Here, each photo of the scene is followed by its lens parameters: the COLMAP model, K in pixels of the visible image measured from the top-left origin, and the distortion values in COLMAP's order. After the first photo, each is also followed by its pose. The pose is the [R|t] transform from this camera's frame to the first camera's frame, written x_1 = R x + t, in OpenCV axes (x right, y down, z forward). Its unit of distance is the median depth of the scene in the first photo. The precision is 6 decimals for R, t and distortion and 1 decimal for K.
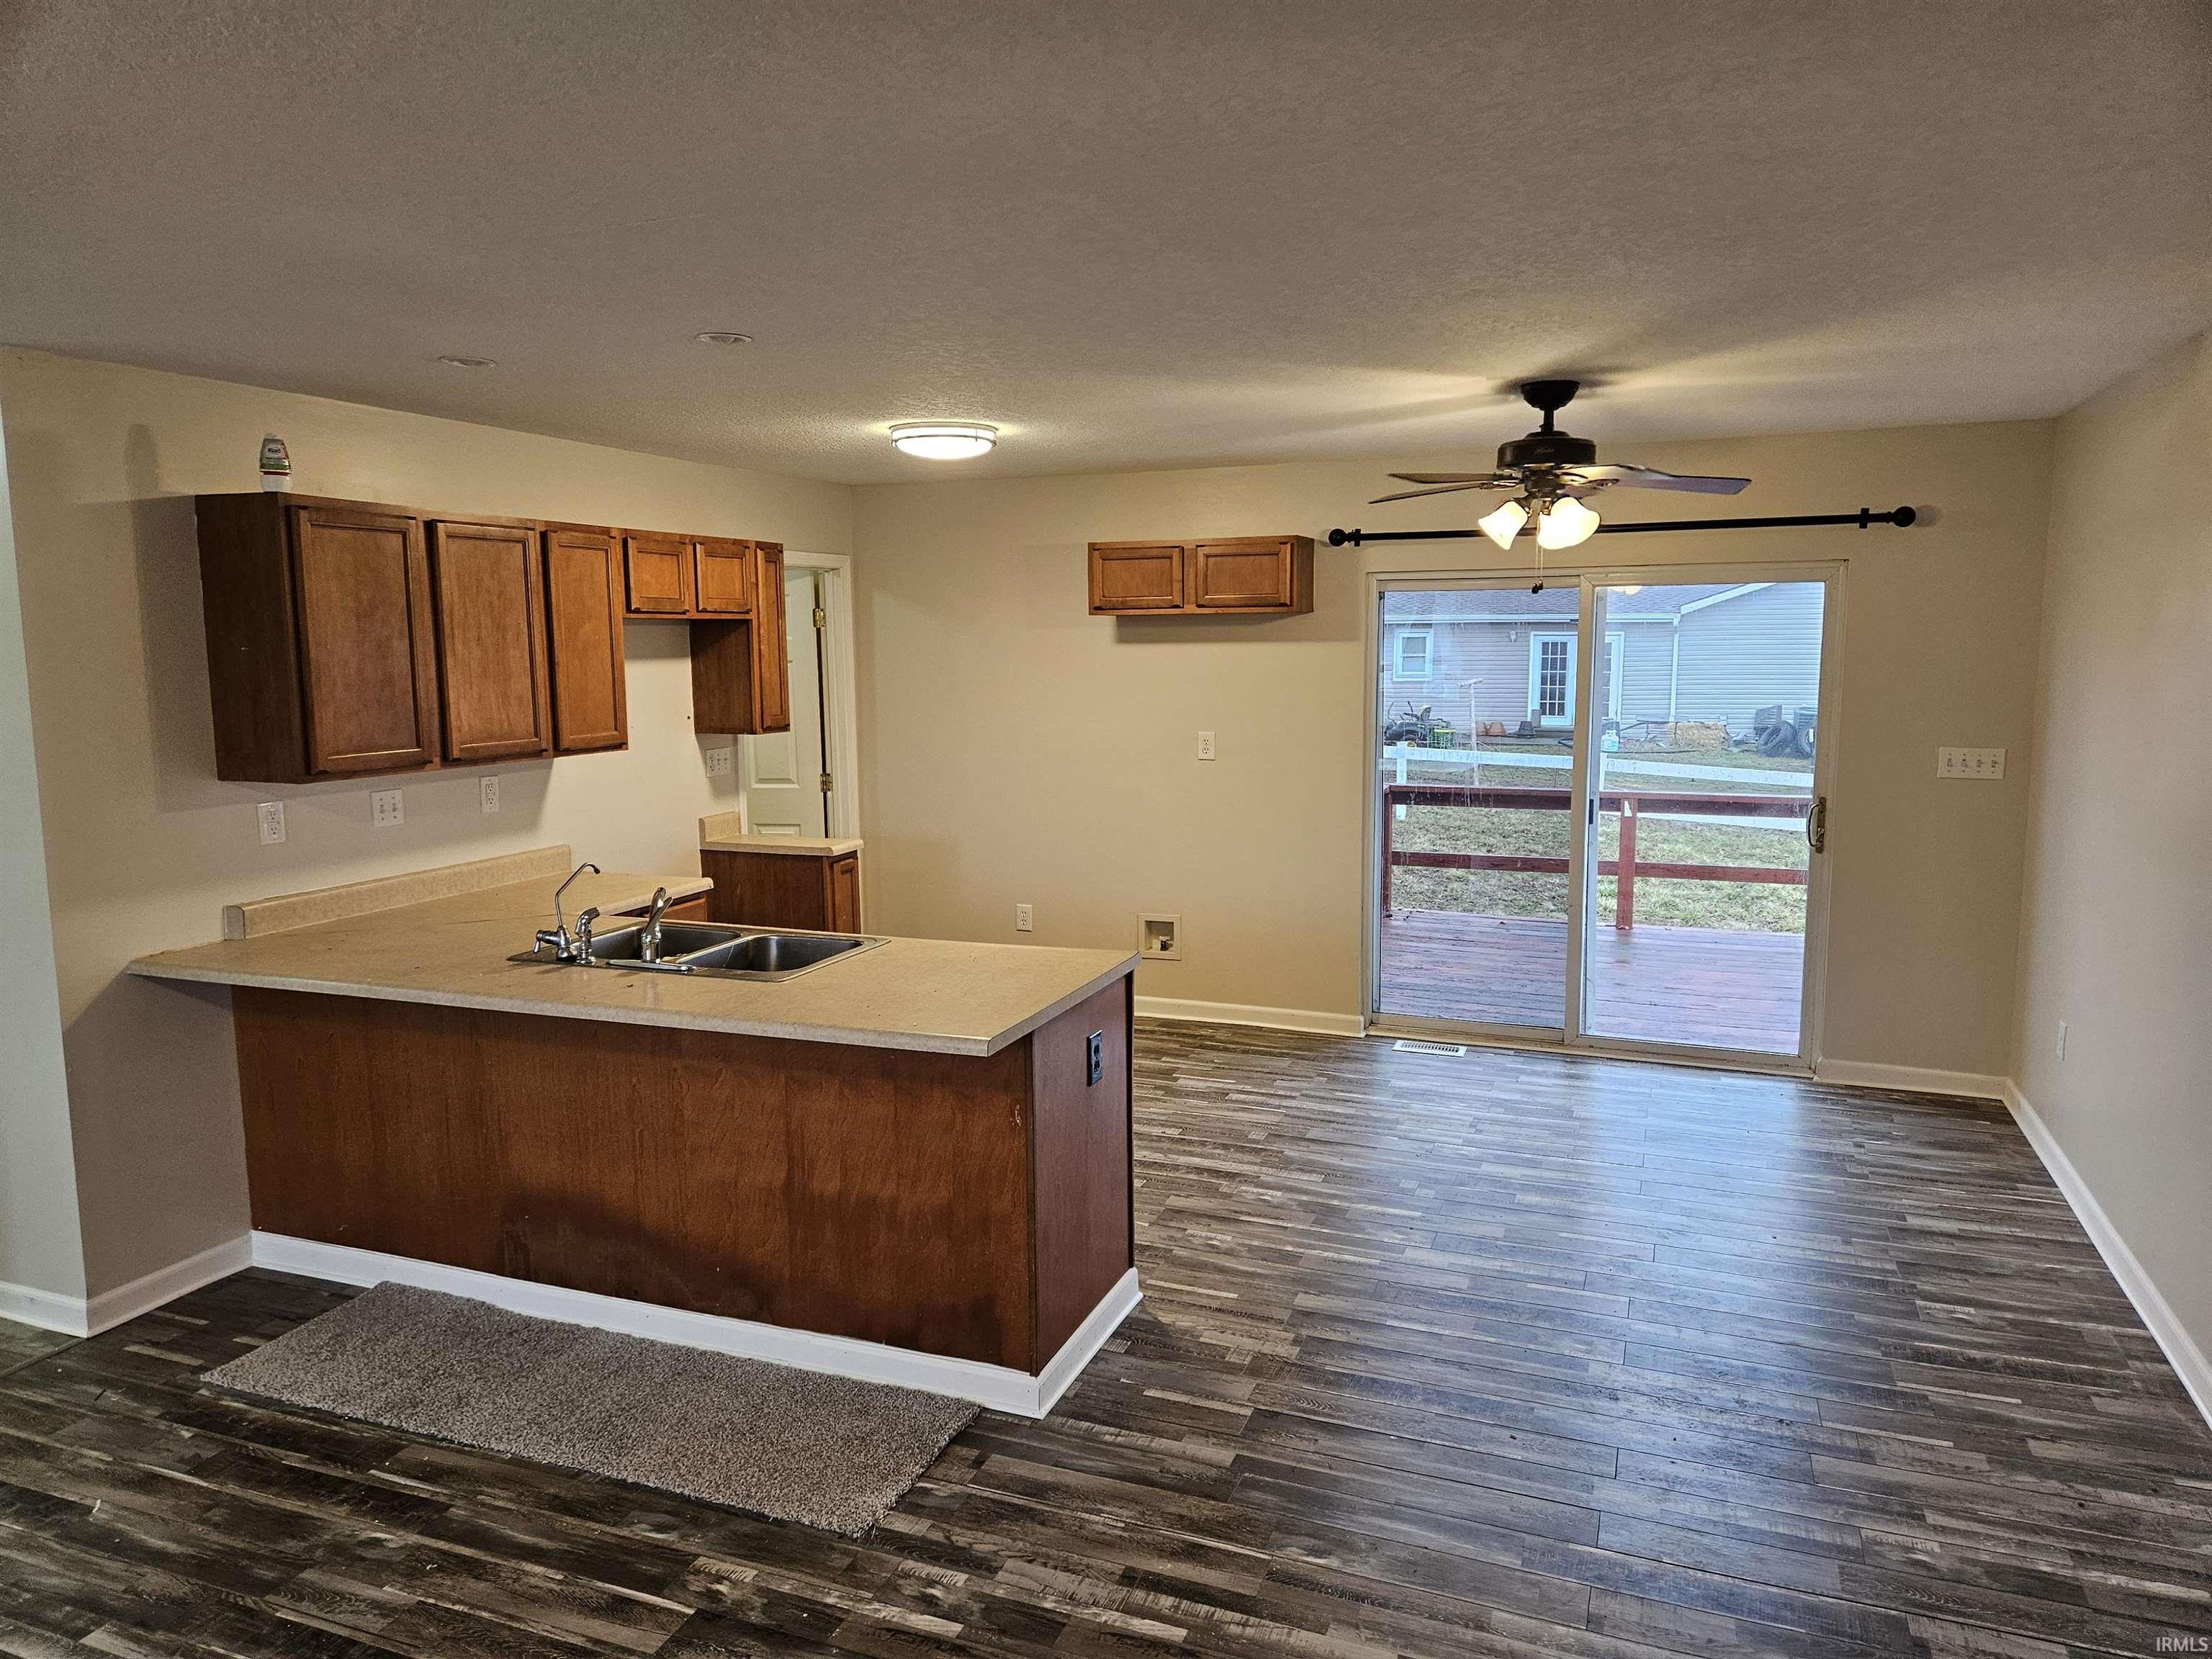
lens RADIAL K [[1485.3, 0, 1101.6], [0, 1485.3, 831.8], [0, 0, 1]] dist [0.025143, -0.011810]
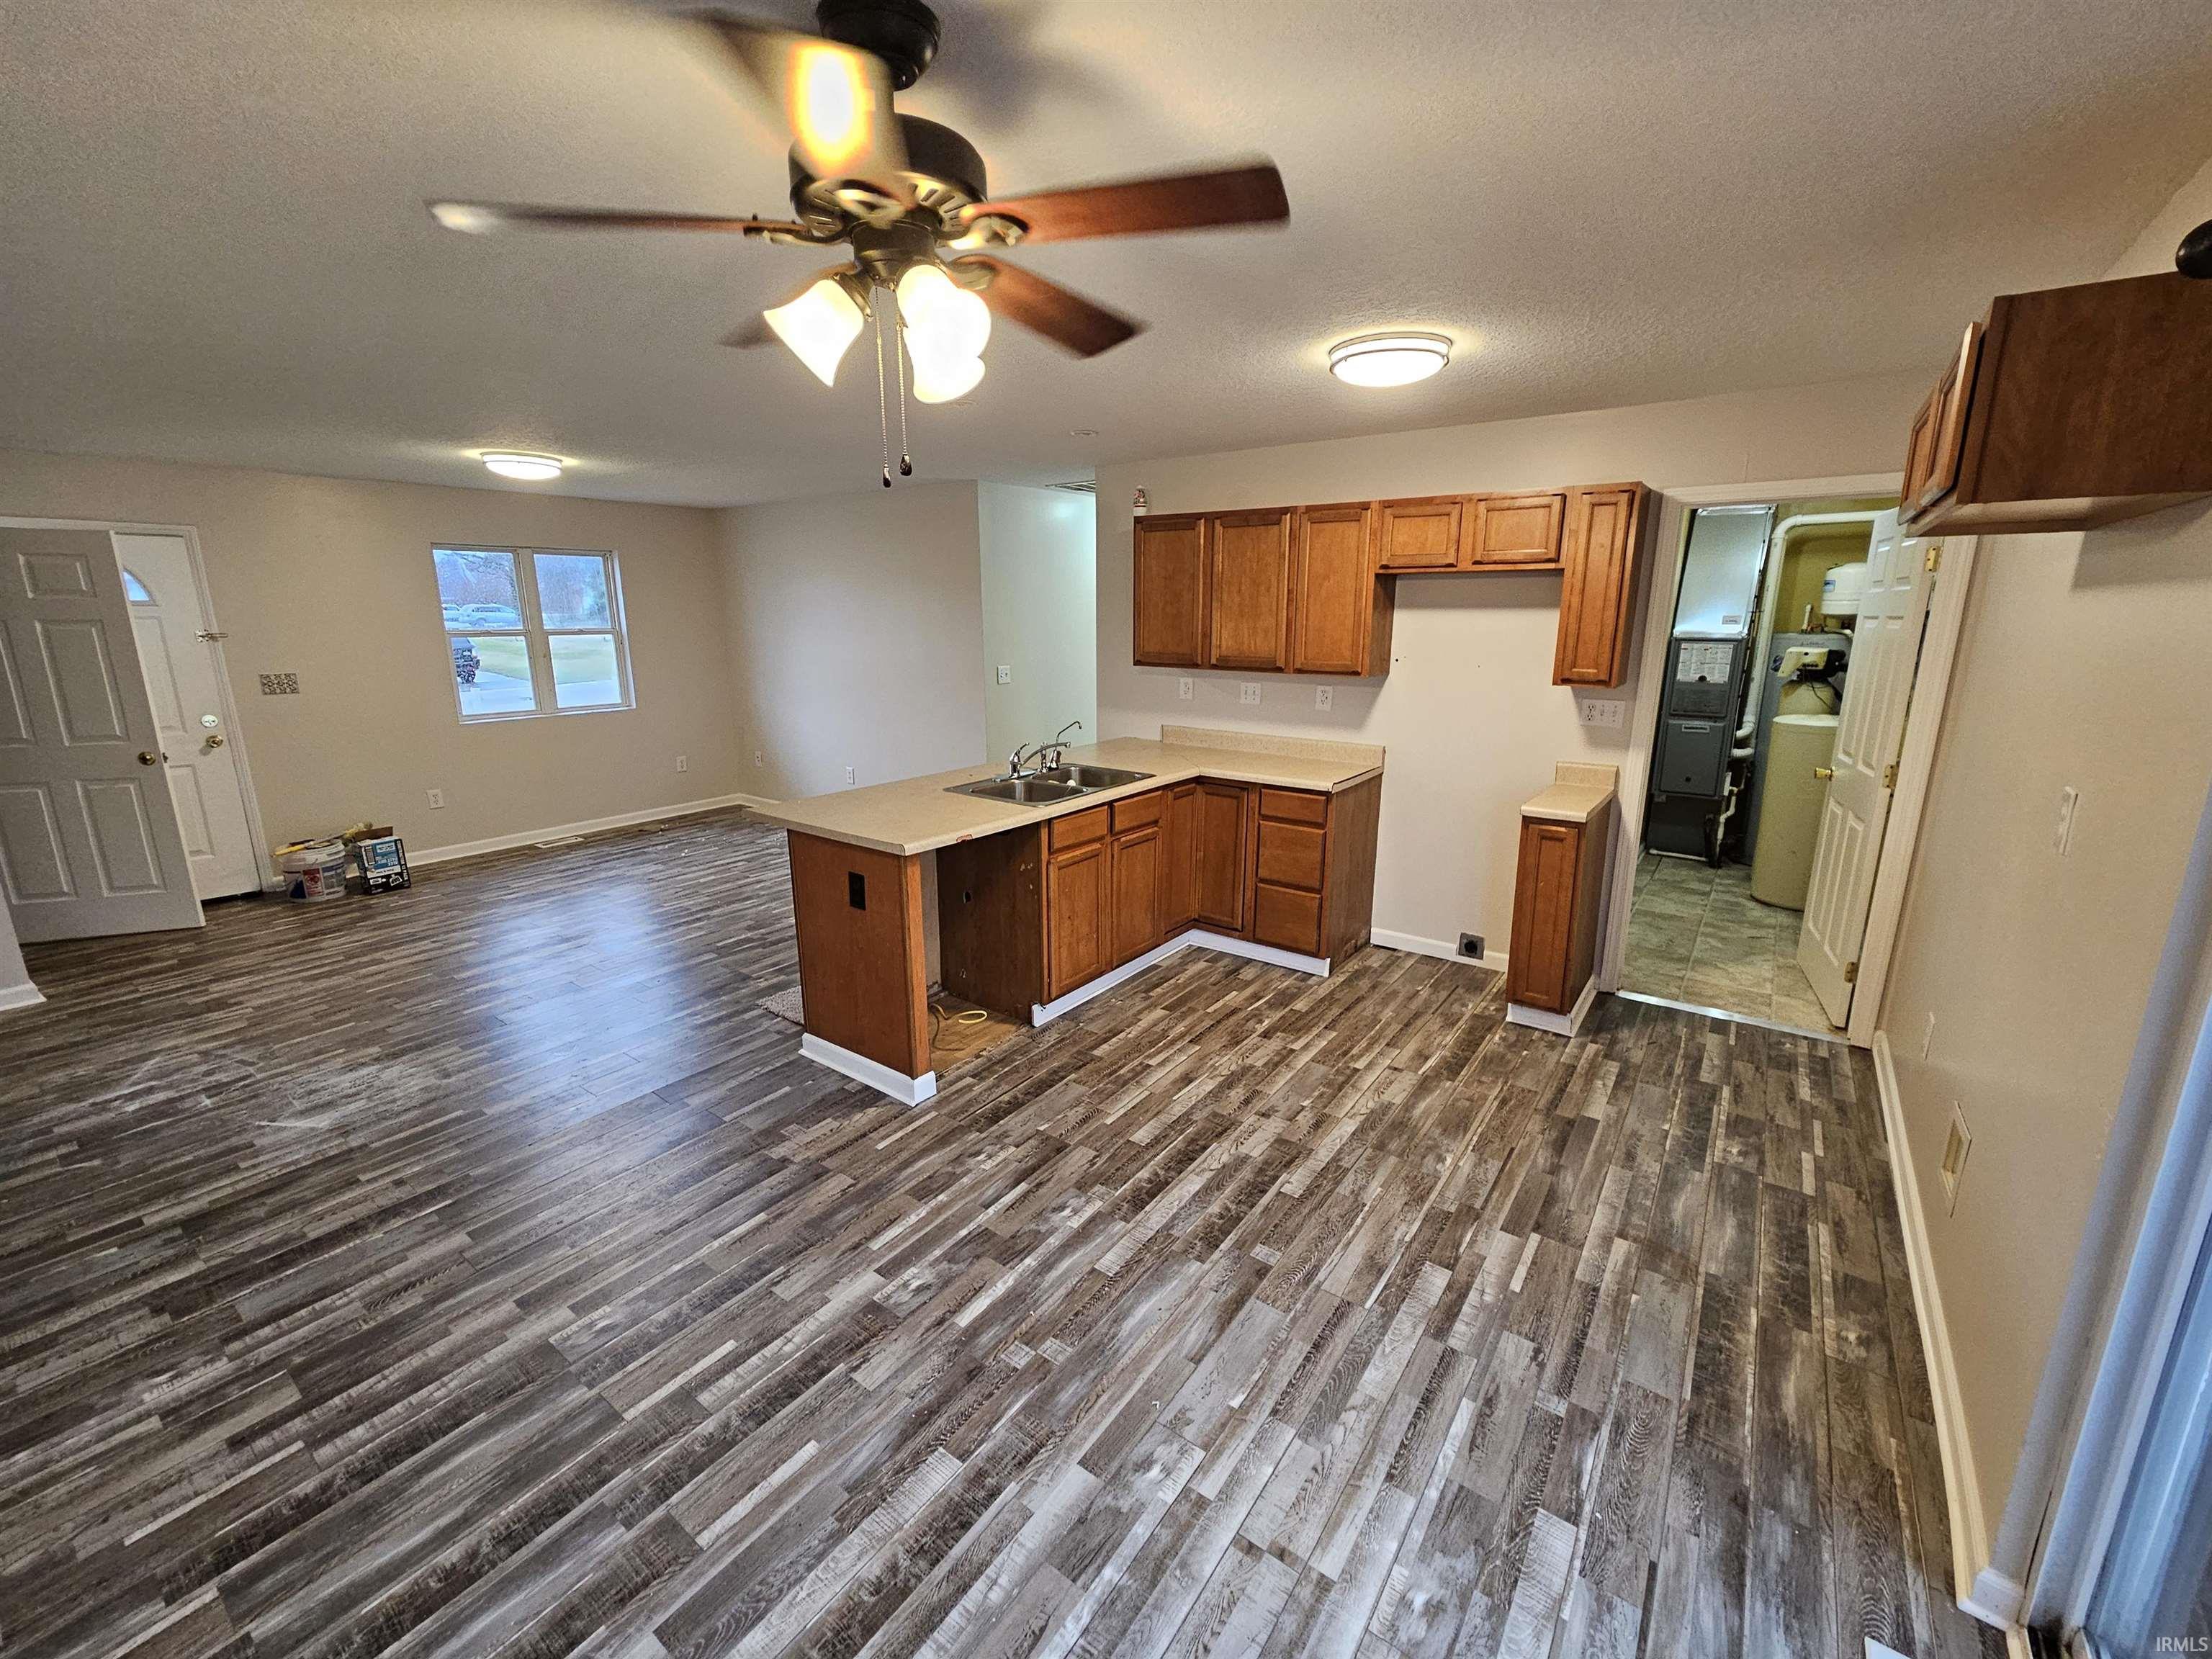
lens RADIAL K [[905.0, 0, 1104.3], [0, 905.0, 814.6], [0, 0, 1]] dist [-0.000177, -0.000168]
pose [[-0.258079, 0.226213, -0.939267, 0.586815], [-0.126292, 0.955960, 0.264934, -0.140340], [0.957834, 0.186996, -0.218145, 1.131928]]
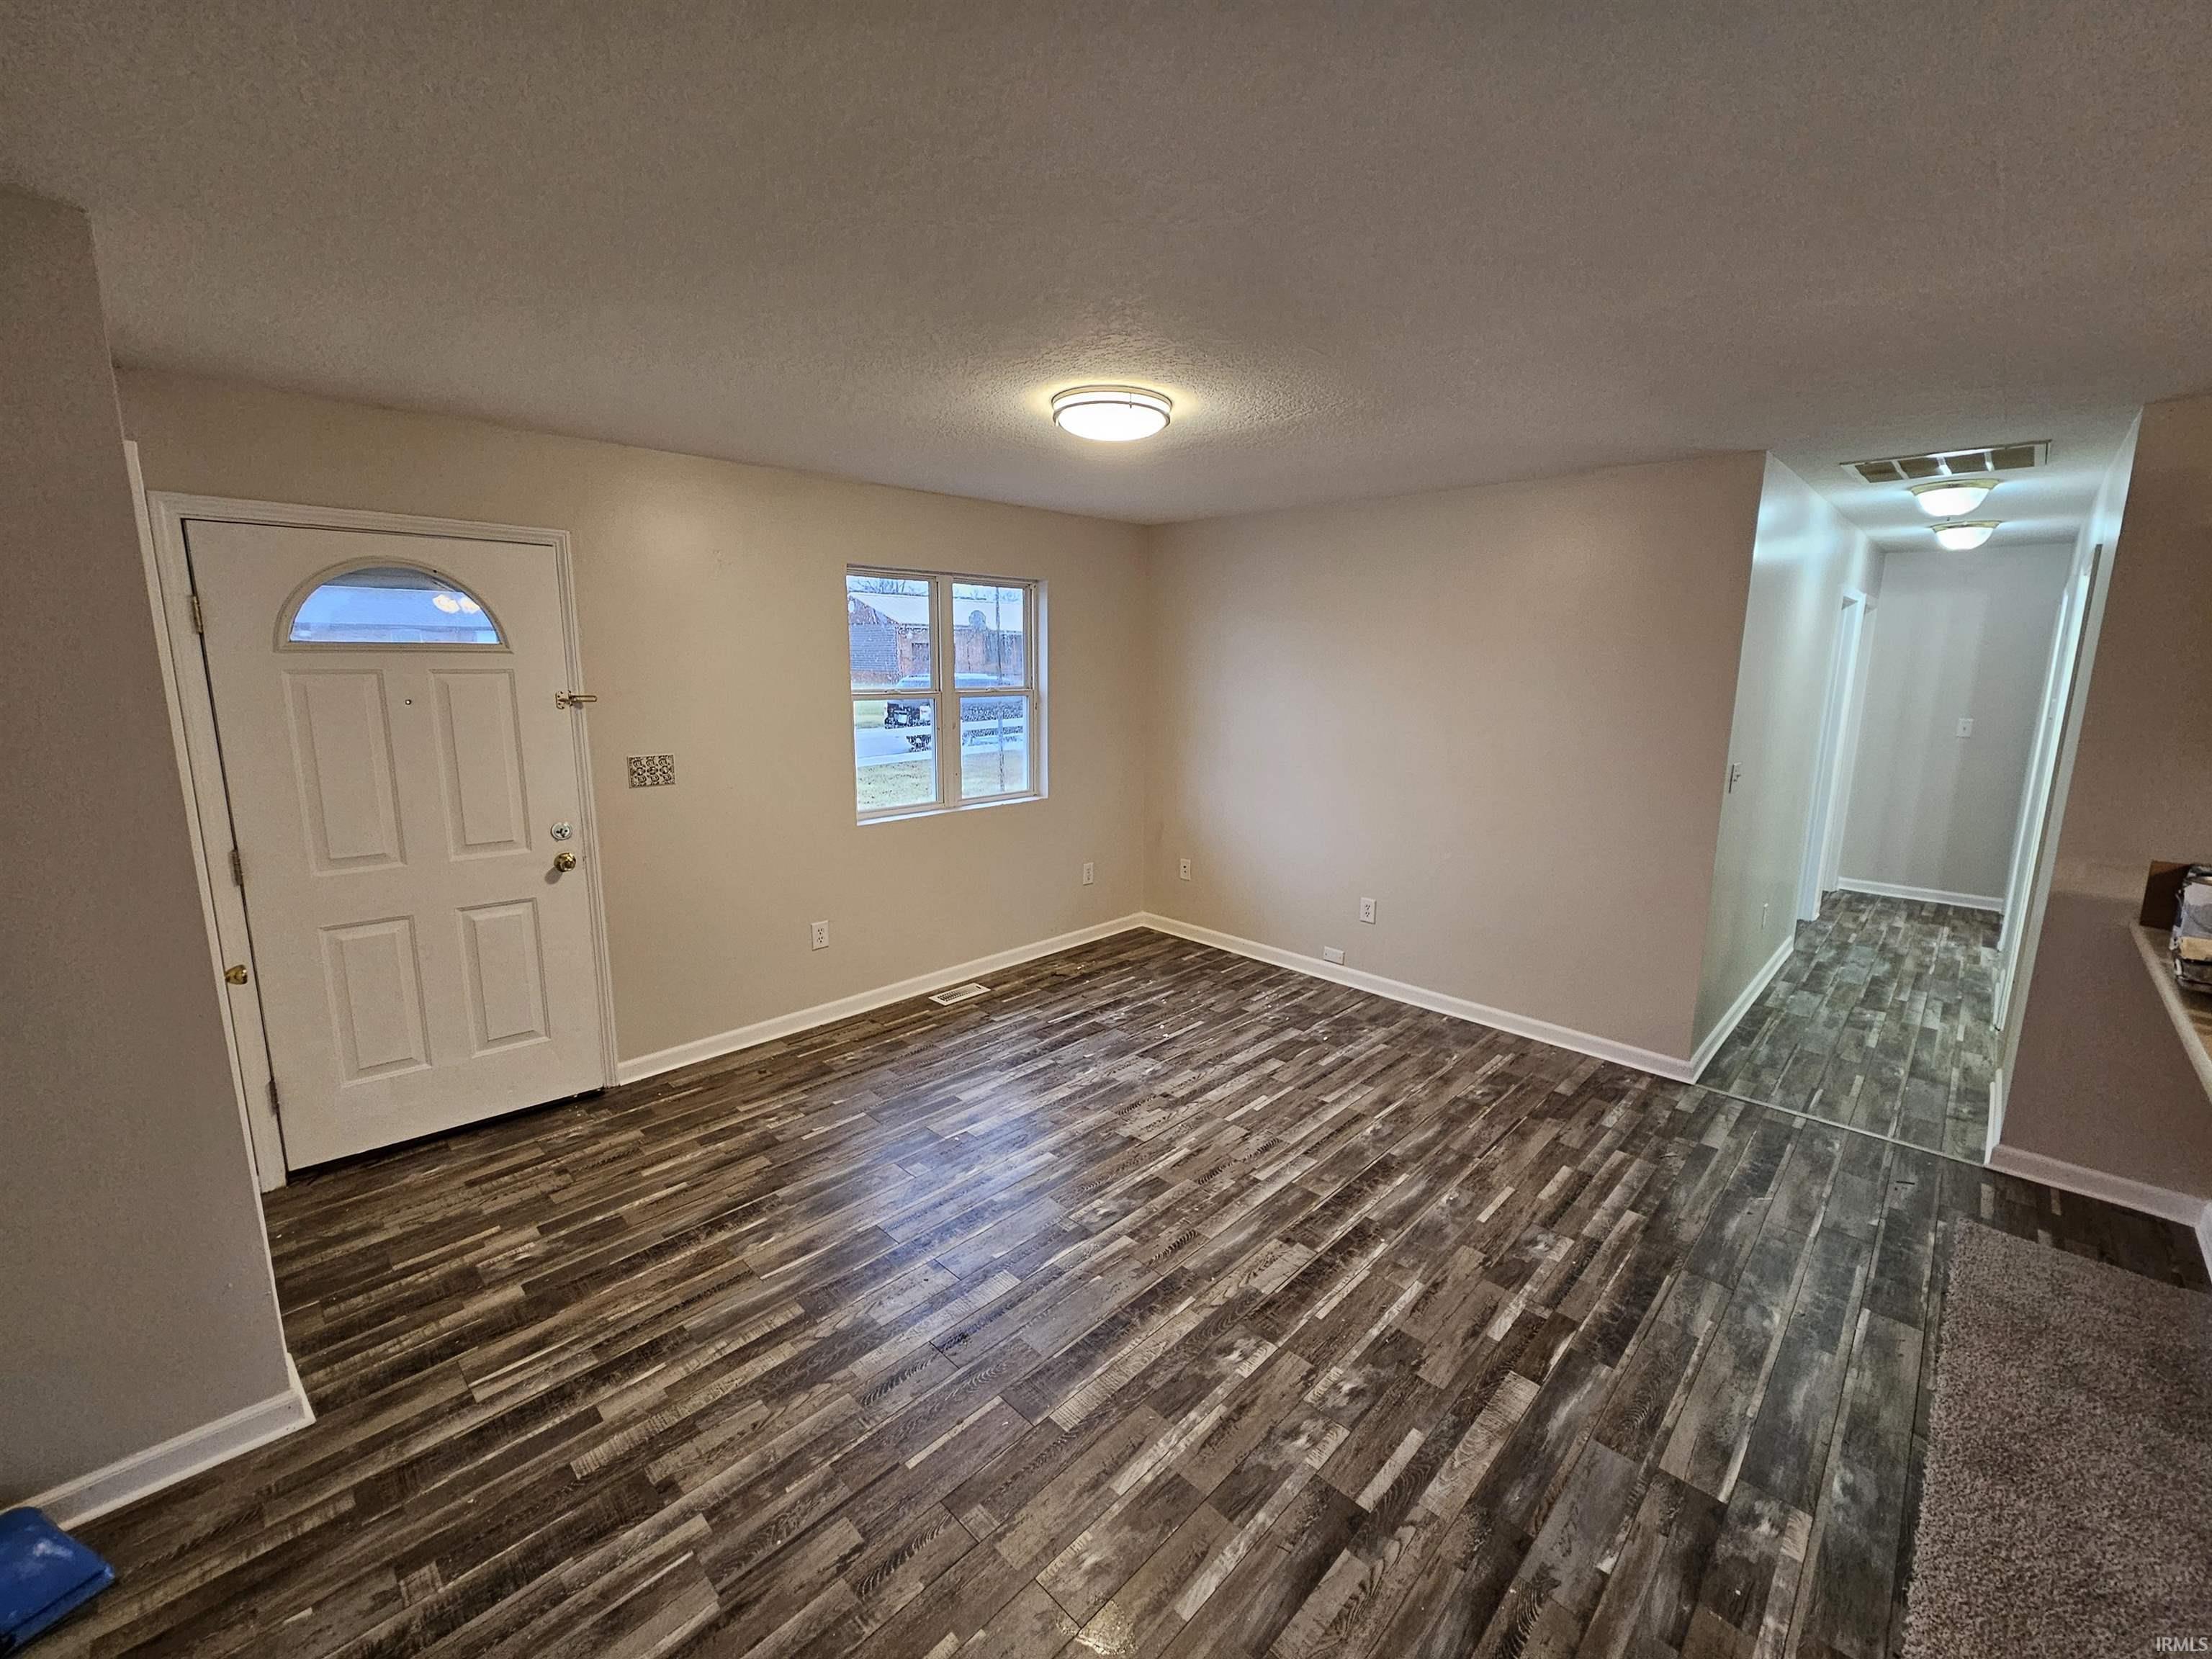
lens RADIAL K [[905.0, 0, 1105.5], [0, 905.0, 824.1], [0, 0, 1]] dist [-0.000177, -0.000168]
pose [[-0.392175, 0.172159, -0.903637, 0.263676], [-0.127553, 0.962664, 0.238762, -0.043216], [0.911005, 0.208898, -0.355573, 0.432919]]
